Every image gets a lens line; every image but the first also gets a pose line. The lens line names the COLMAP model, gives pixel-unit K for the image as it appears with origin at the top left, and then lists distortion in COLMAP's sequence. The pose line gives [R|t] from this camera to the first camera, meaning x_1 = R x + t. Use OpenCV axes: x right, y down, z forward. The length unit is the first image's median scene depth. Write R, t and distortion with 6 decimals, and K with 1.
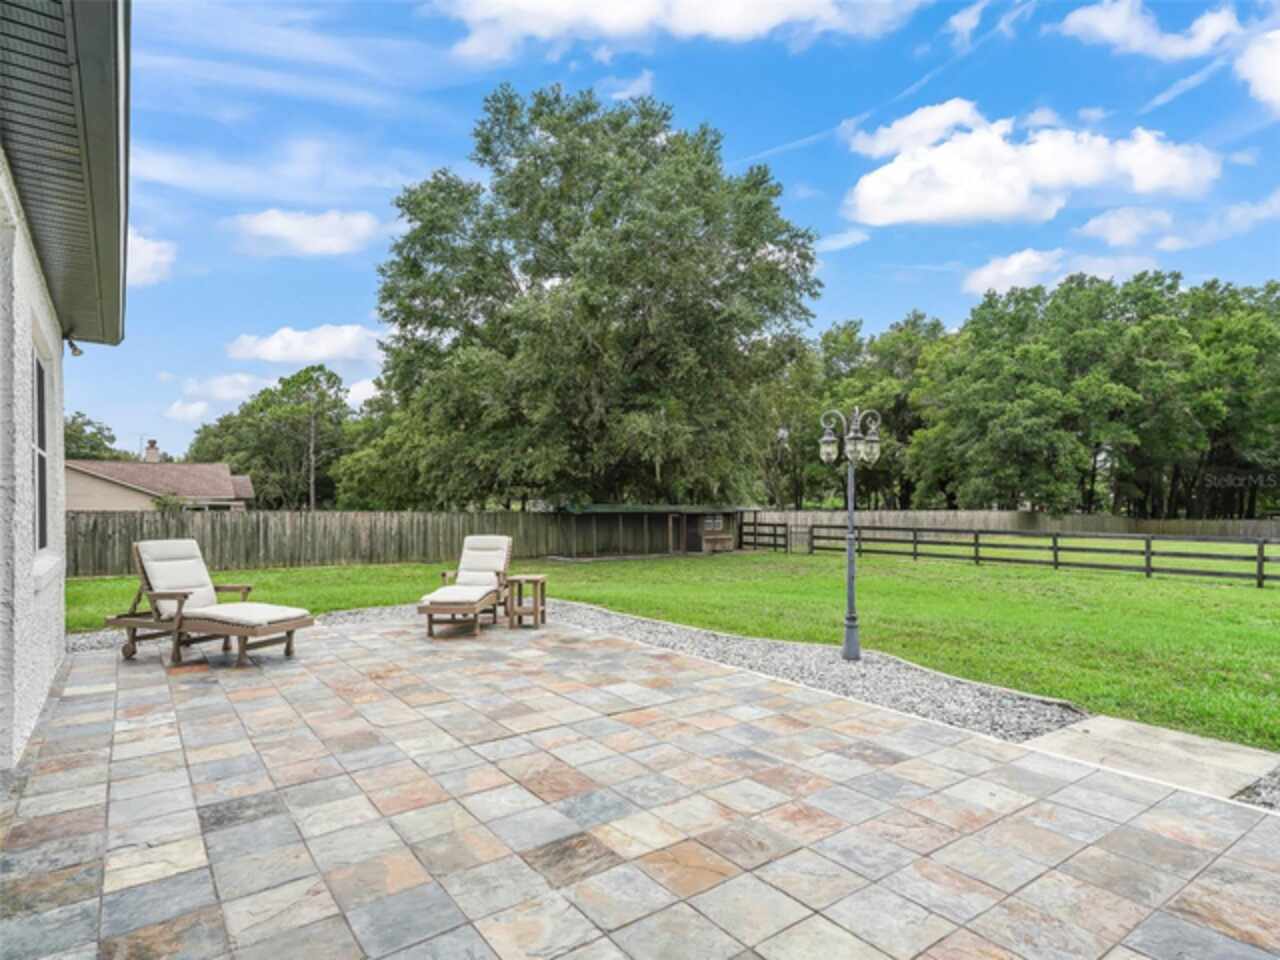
lens RADIAL K [[707.4, 0, 634.9], [0, 707.4, 501.5], [0, 0, 1]] dist [0.010884, 0.001434]
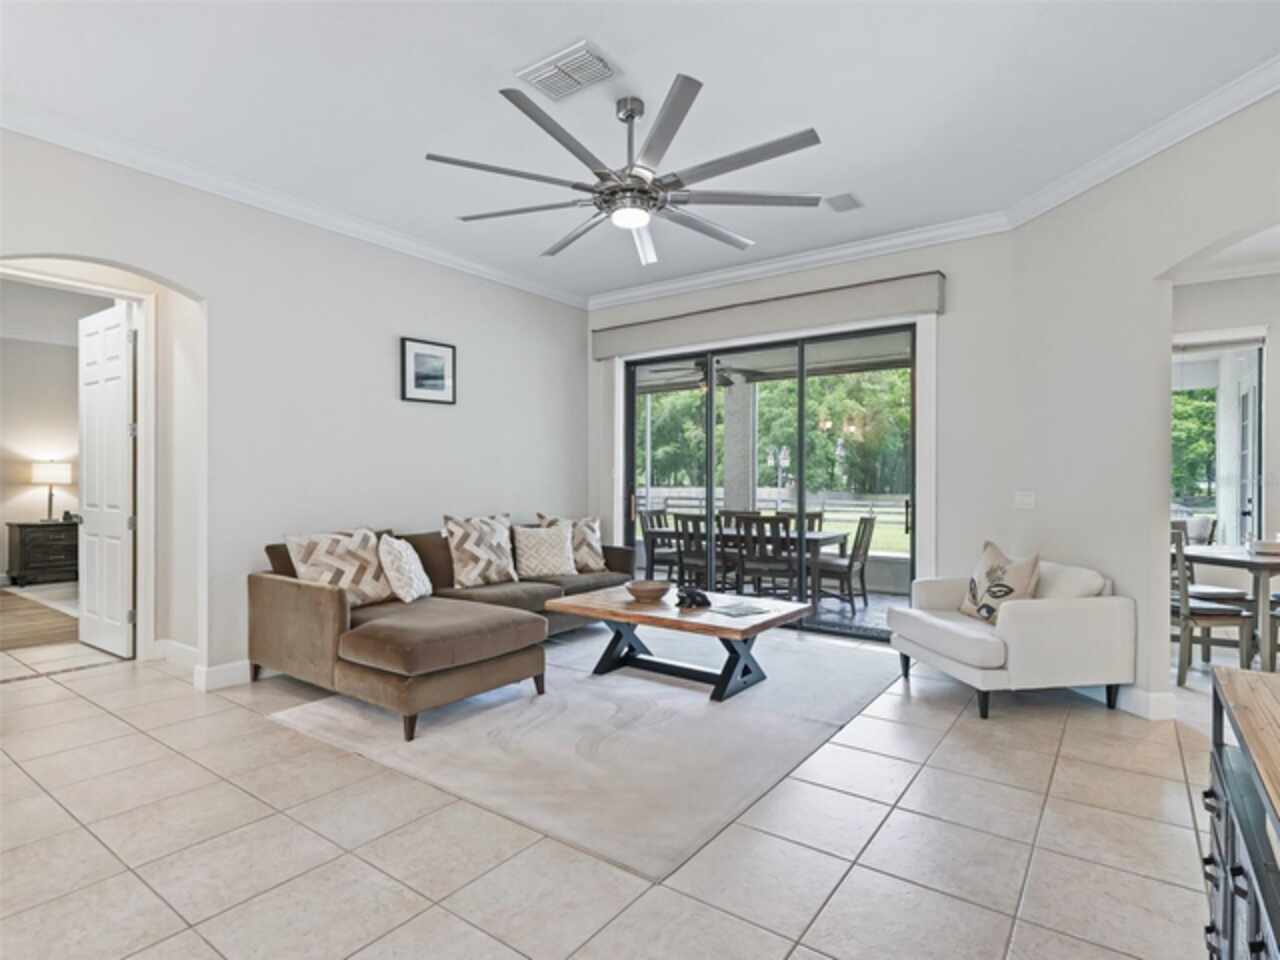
lens RADIAL K [[651.0, 0, 678.5], [0, 651.0, 485.5], [0, 0, 1]] dist [-0.001583, -0.000265]
pose [[0.941119, 0.005935, 0.338024, -0.090130], [-0.009587, 0.999912, 0.009133, -0.000786], [-0.337940, -0.011836, 0.941093, -0.116218]]
